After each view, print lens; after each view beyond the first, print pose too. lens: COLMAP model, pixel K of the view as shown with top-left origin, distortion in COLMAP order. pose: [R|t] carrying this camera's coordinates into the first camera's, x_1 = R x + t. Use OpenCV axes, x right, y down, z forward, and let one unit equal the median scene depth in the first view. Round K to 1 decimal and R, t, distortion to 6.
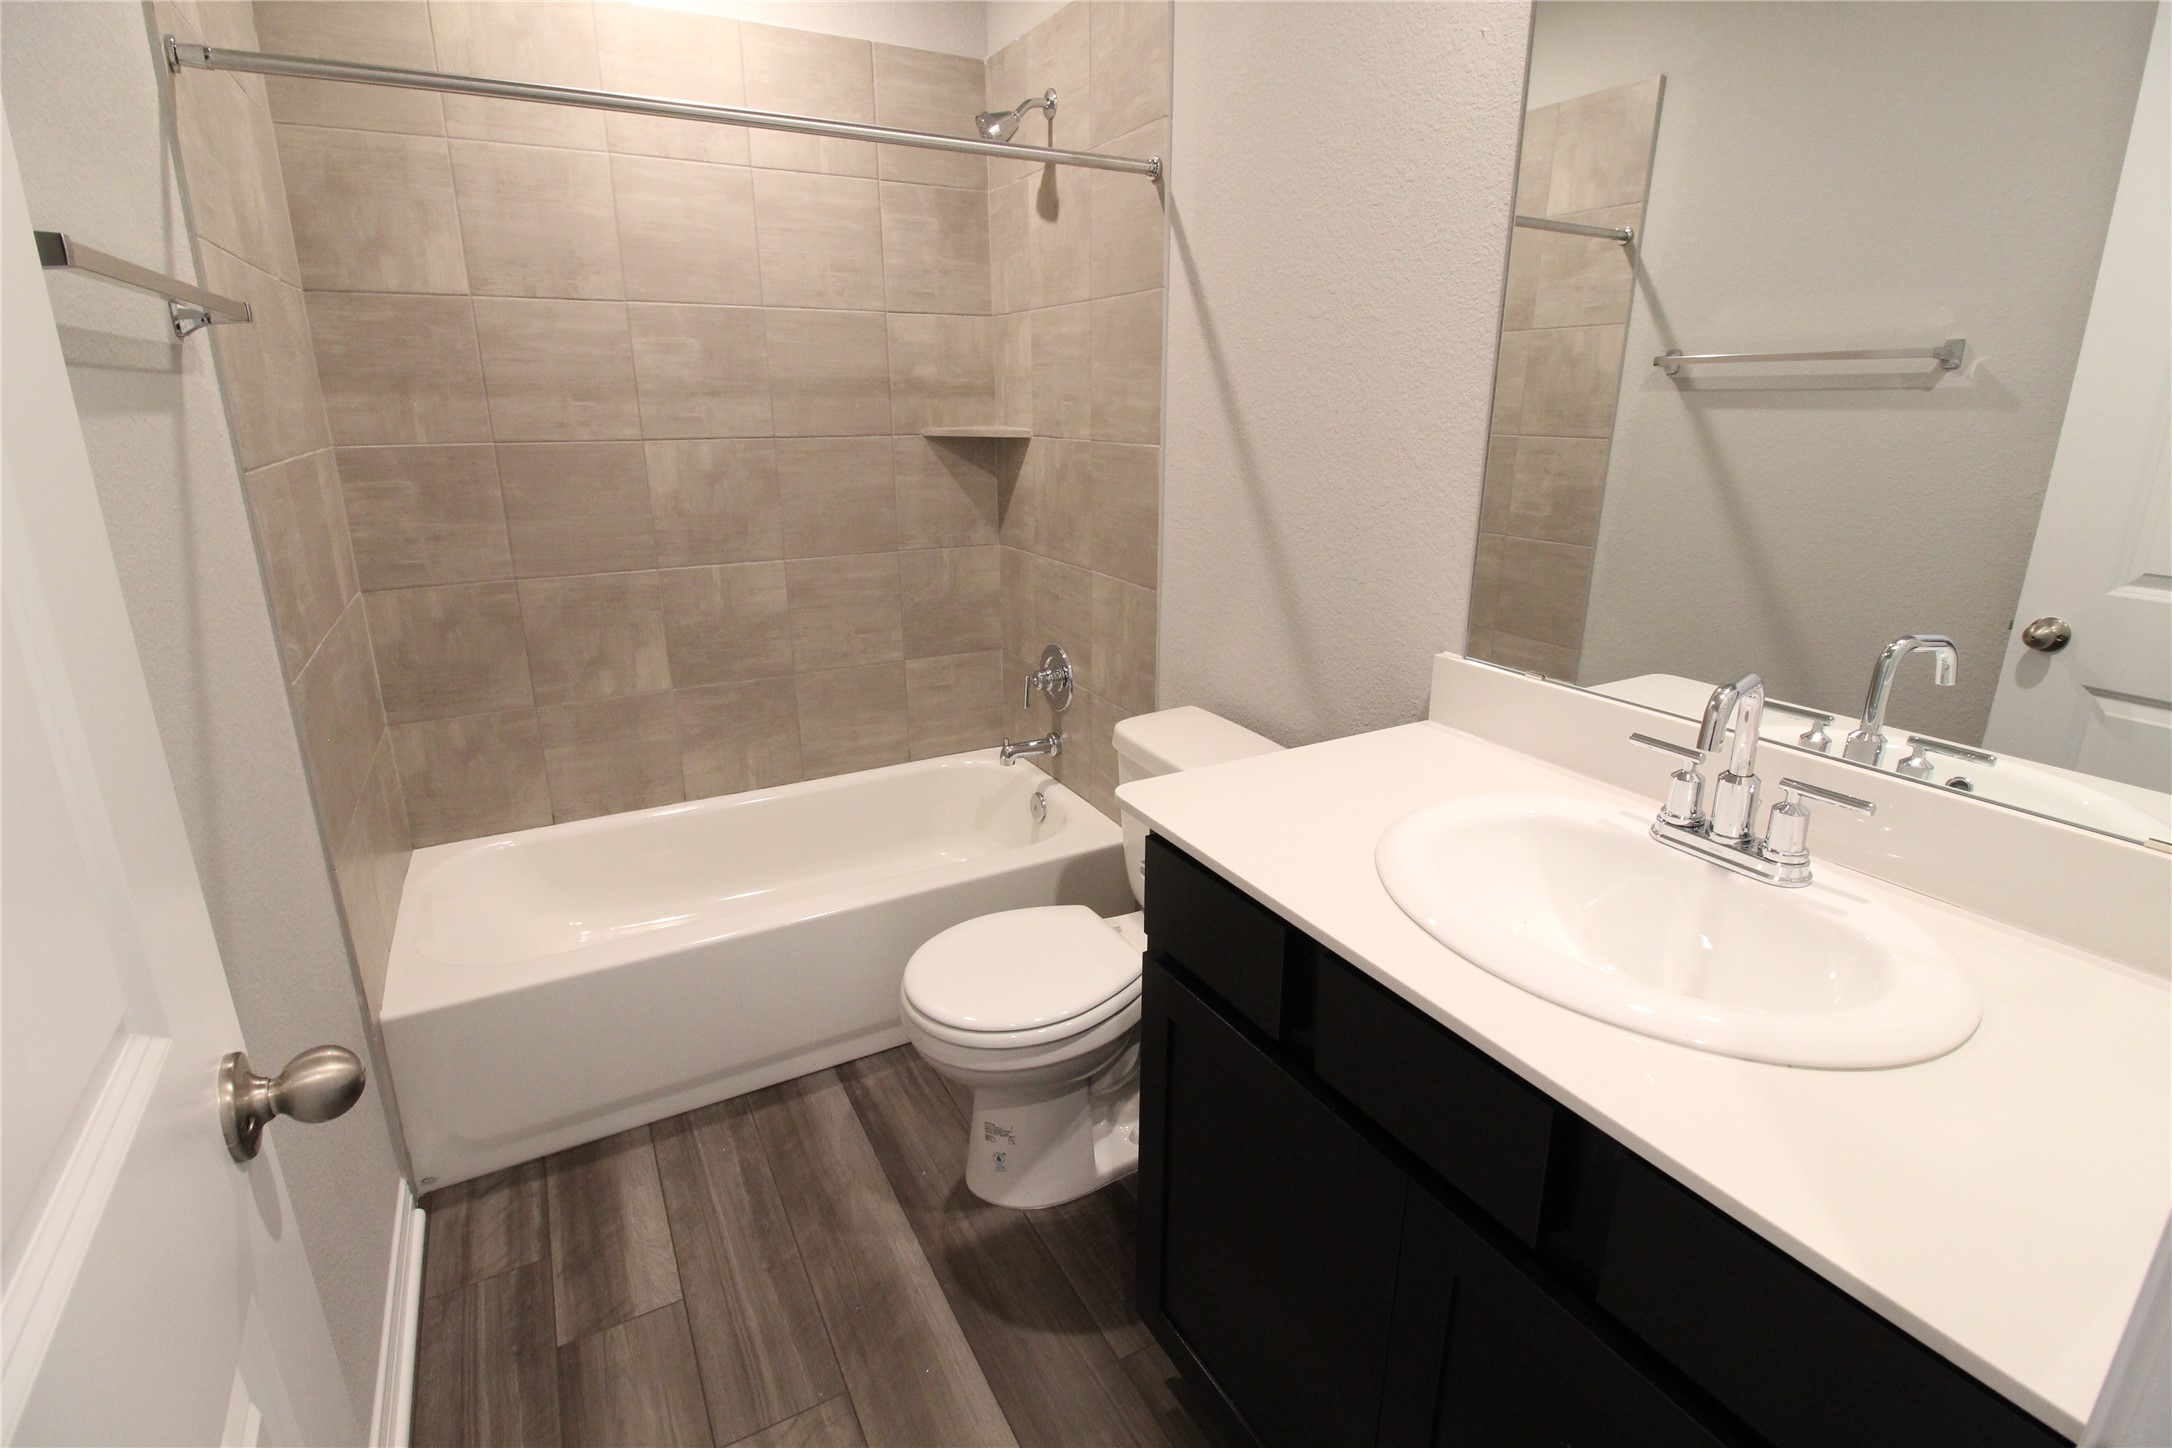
lens RADIAL K [[1001.7, 0, 1087.0], [0, 1001.7, 695.1], [0, 0, 1]] dist [0.001059, -0.016149]
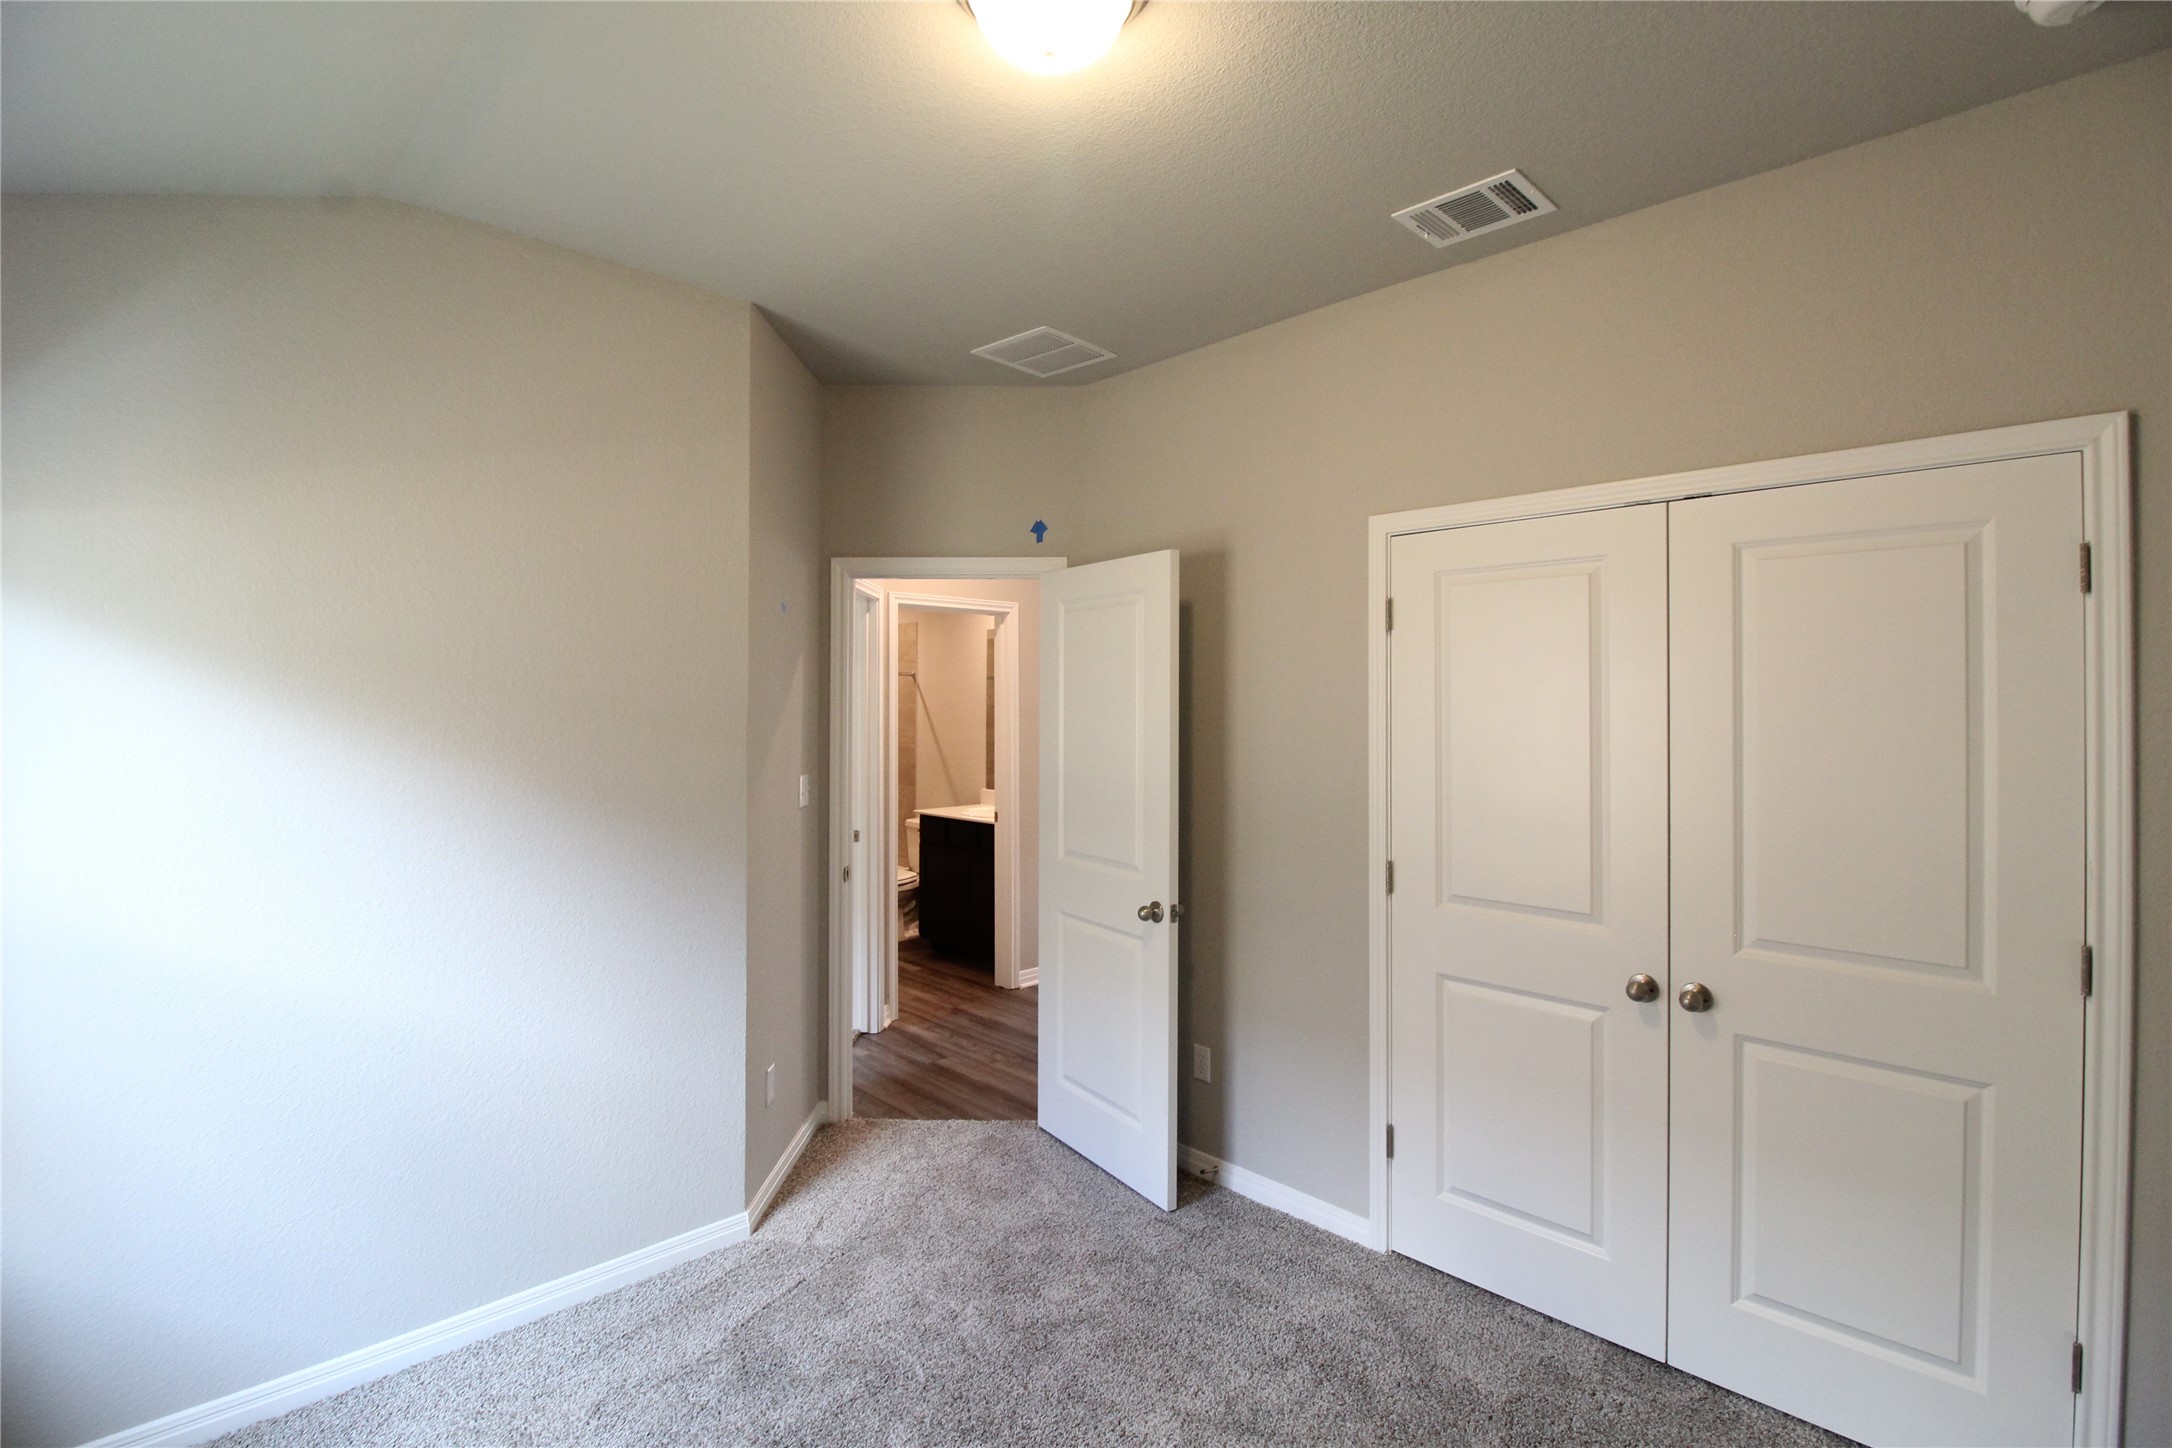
lens RADIAL K [[1001.7, 0, 1087.0], [0, 1001.7, 695.1], [0, 0, 1]] dist [0.001059, -0.016149]
pose [[0.957215, 0.000595, 0.289378, -0.388533], [0.083283, 0.957123, -0.277453, 0.640514], [-0.277136, 0.289682, 0.916122, -2.571297]]
